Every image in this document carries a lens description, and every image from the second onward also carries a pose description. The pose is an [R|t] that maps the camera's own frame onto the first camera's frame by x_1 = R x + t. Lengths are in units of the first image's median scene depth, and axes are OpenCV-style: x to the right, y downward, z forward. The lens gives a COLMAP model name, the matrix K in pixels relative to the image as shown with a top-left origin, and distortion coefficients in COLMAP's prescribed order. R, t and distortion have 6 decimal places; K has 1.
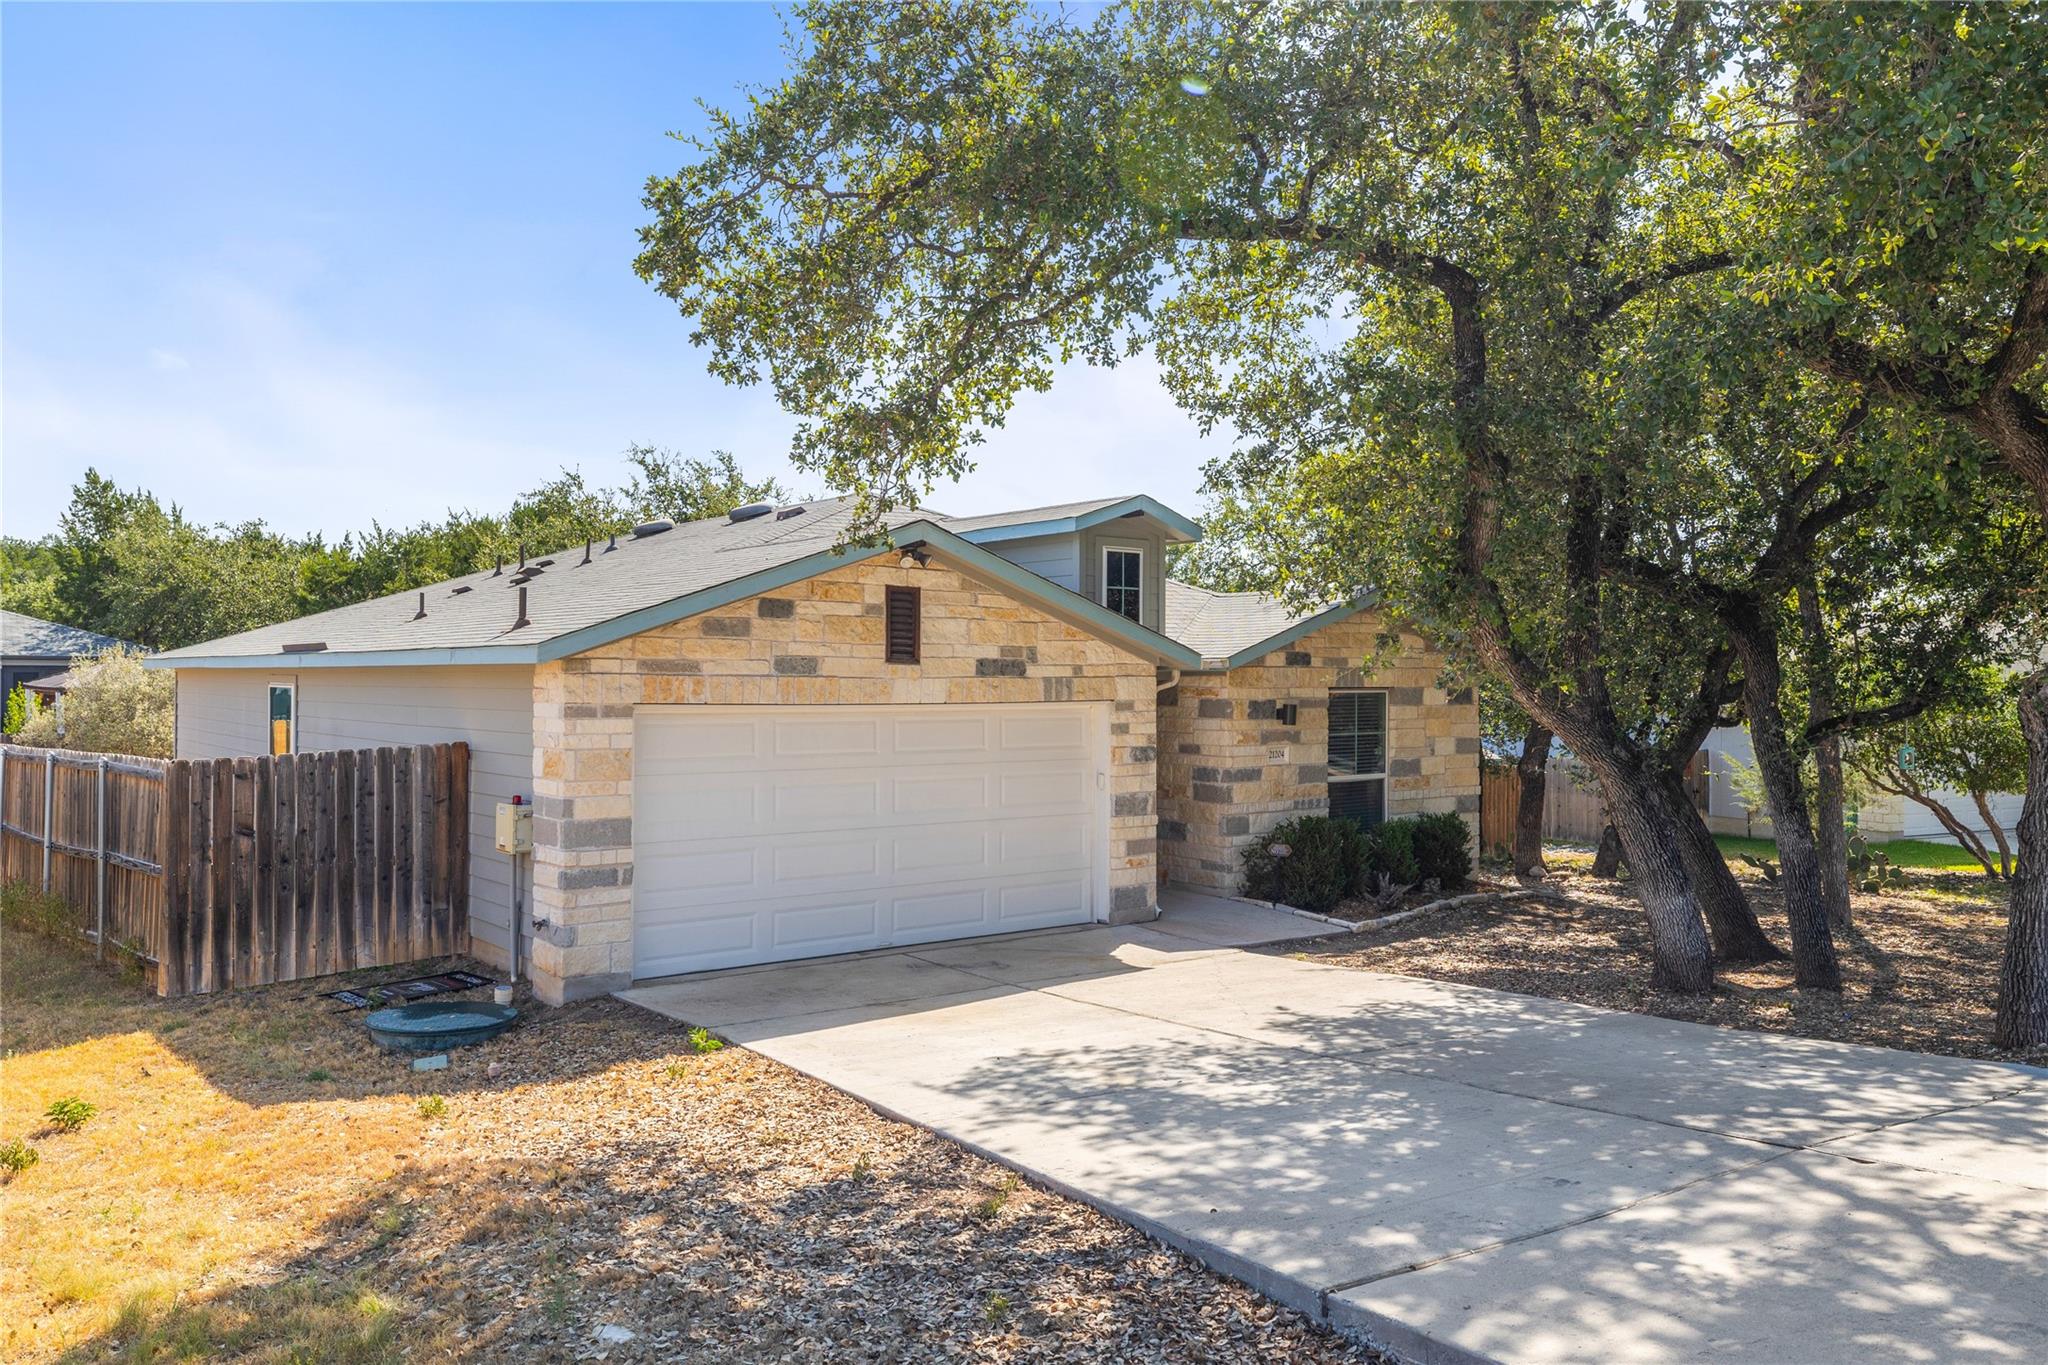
lens RADIAL K [[1527.9, 0, 1024.3], [0, 1527.9, 680.9], [0, 0, 1]] dist [-0.000115, -0.000081]
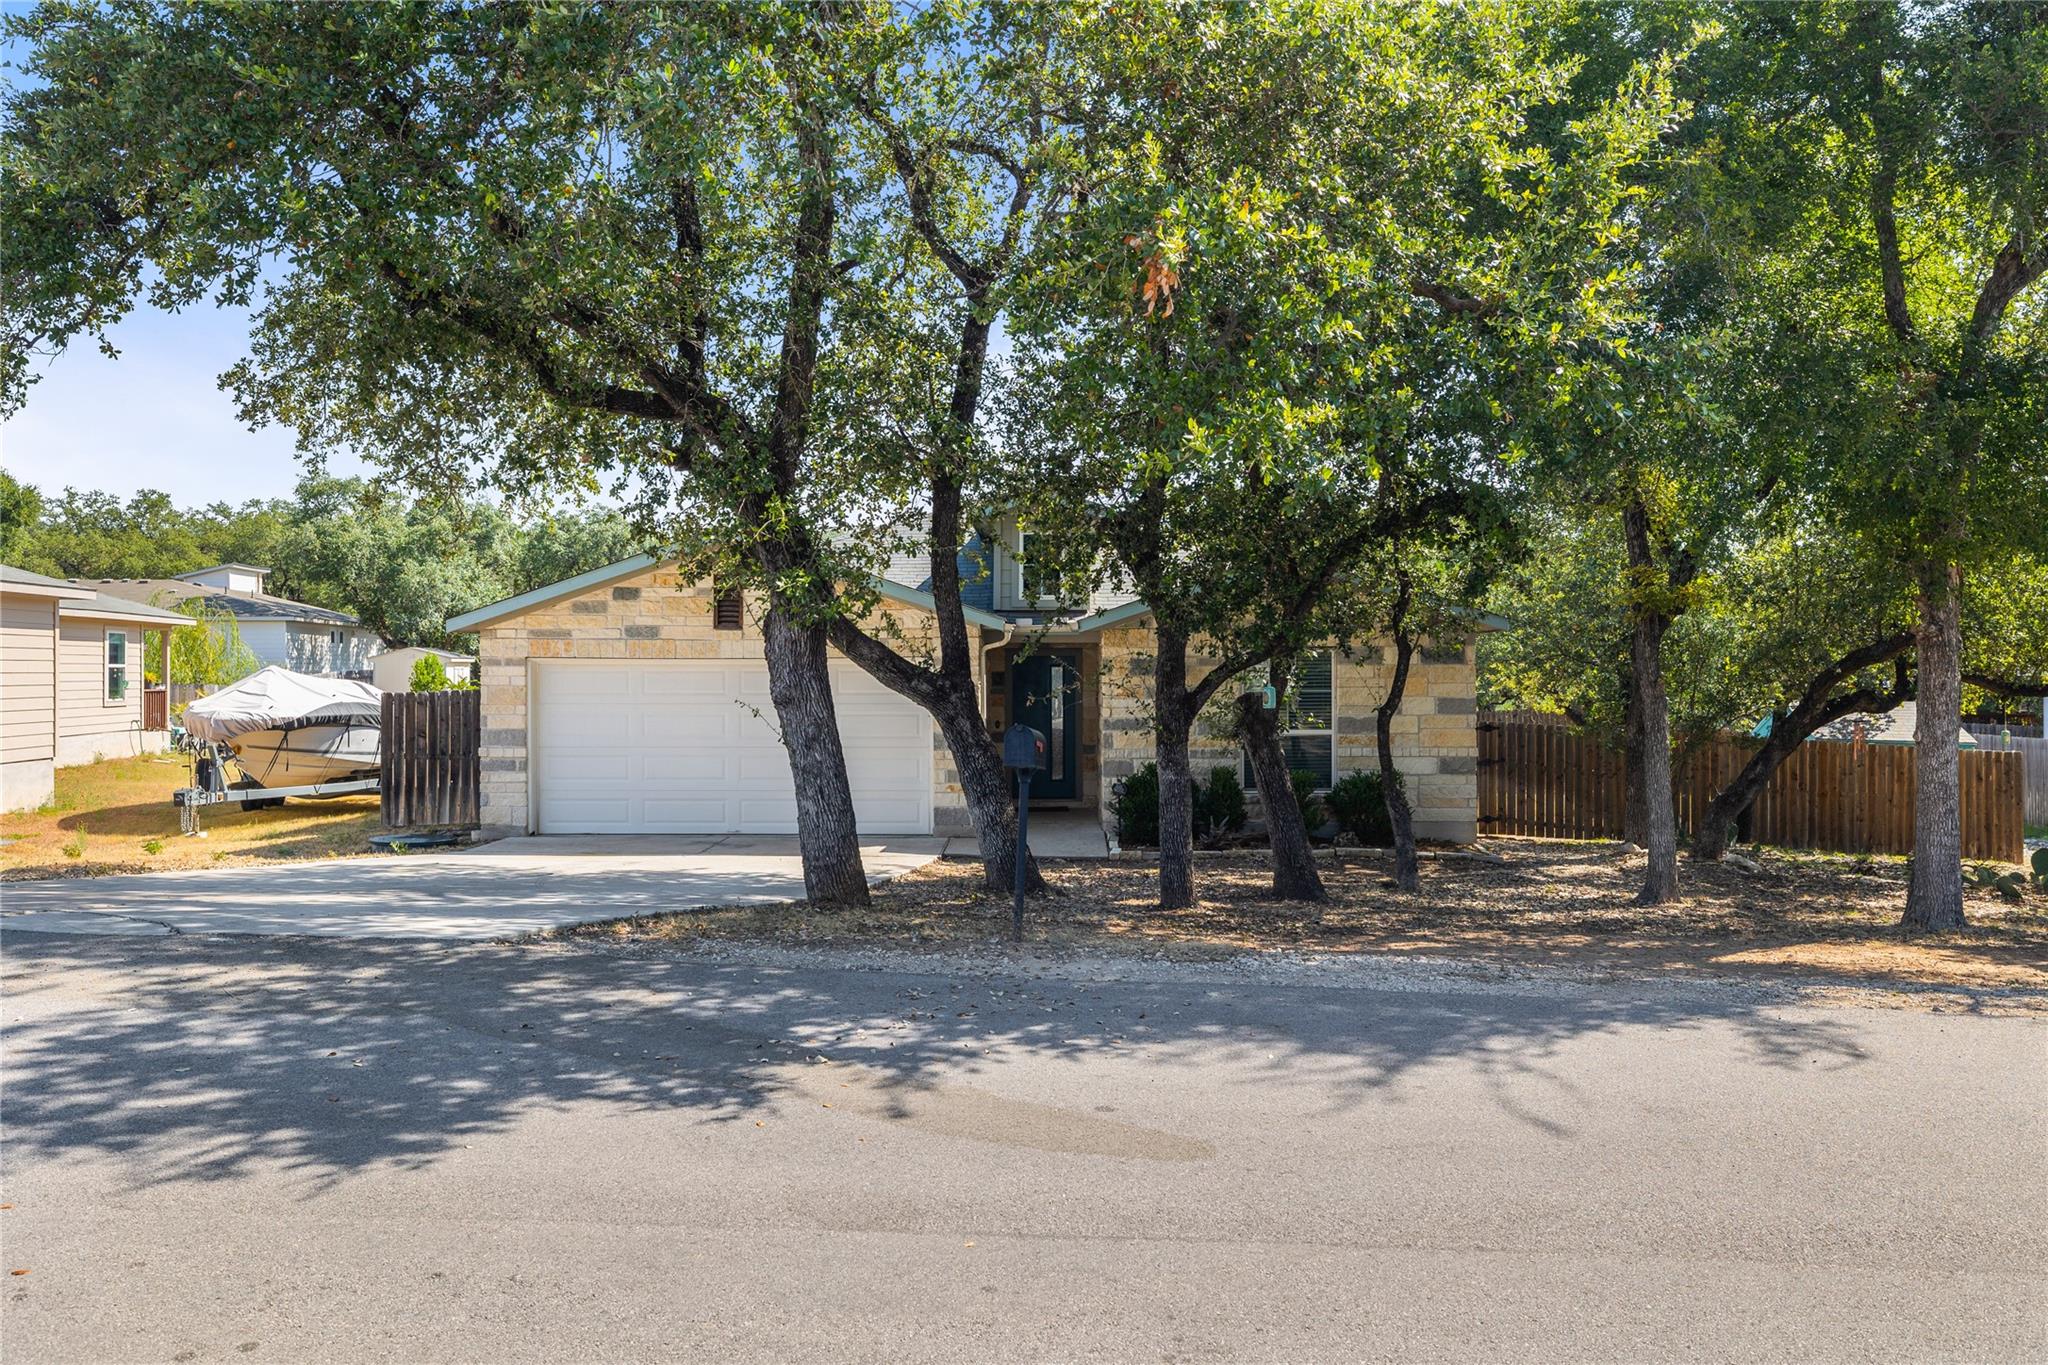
lens RADIAL K [[1527.9, 0, 1024.1], [0, 1527.9, 682.7], [0, 0, 1]] dist [-0.000115, -0.000081]
pose [[0.757684, -0.000726, -0.652622, 1.116636], [0.003649, 0.999988, 0.003124, 0.036400], [0.652612, -0.004749, 0.757677, 0.128897]]
